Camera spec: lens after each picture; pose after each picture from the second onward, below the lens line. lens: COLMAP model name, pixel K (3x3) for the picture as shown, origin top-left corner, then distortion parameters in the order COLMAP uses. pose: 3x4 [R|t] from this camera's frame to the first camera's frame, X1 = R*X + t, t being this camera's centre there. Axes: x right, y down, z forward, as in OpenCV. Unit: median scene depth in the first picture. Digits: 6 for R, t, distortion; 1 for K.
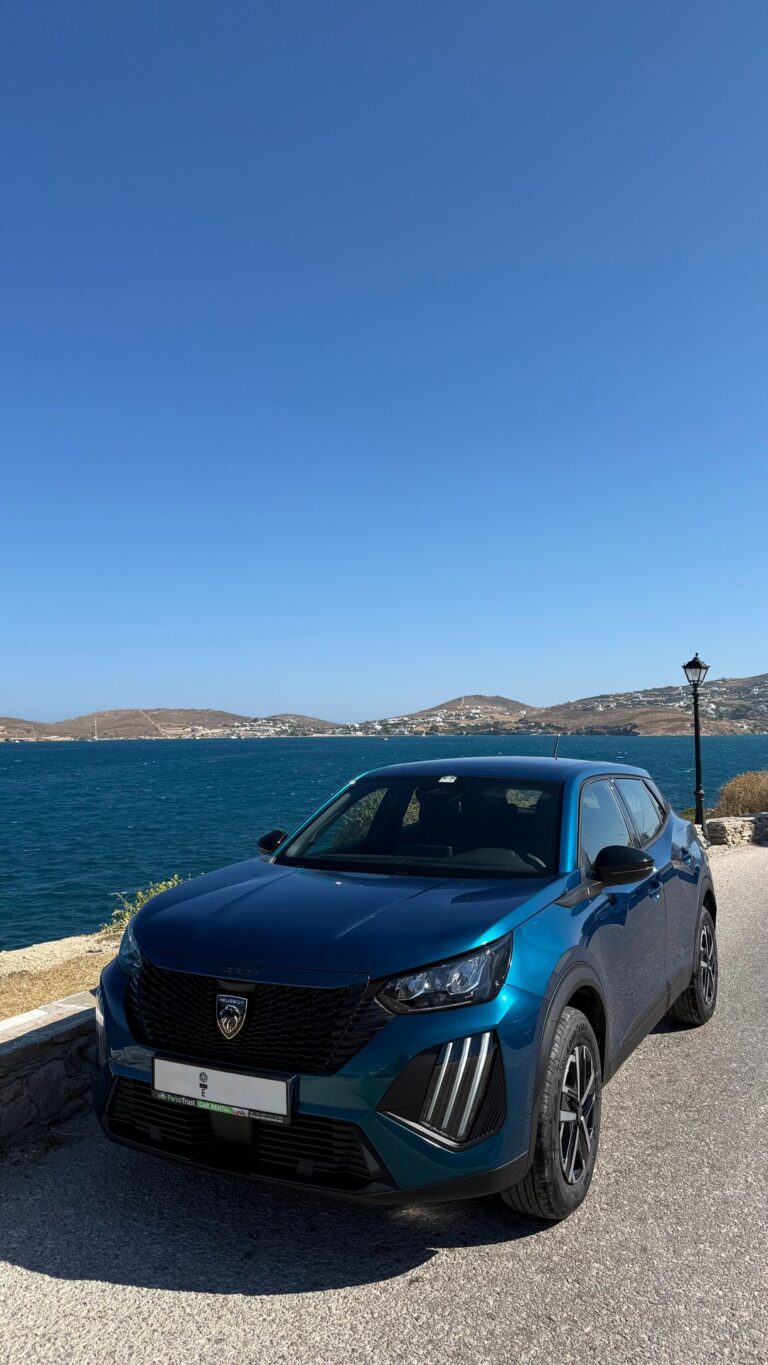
lens RADIAL K [[954.6, 0, 385.9], [0, 954.6, 675.2], [0, 0, 1]] dist [0.026980, -0.011751]
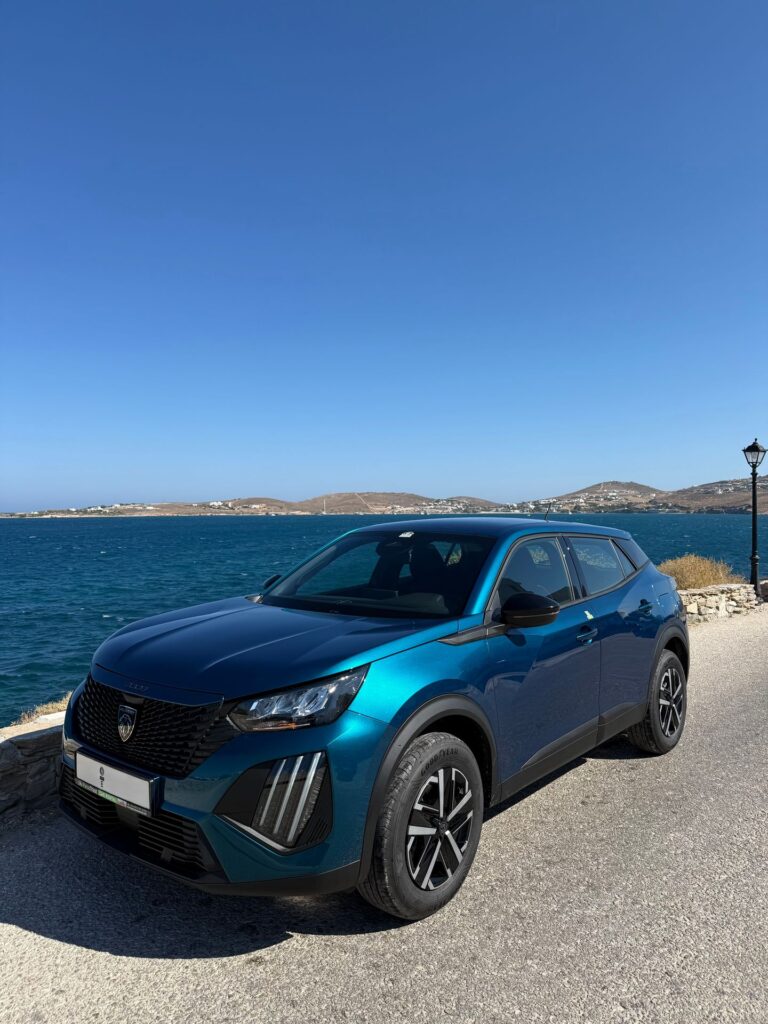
lens RADIAL K [[716.3, 0, 385.4], [0, 716.3, 508.7], [0, 0, 1]] dist [0.031935, -0.018388]
pose [[0.977400, 0.004511, -0.211349, 0.316602], [0.007716, 0.998345, 0.056992, 0.038759], [0.211256, -0.057335, 0.975748, 0.195621]]
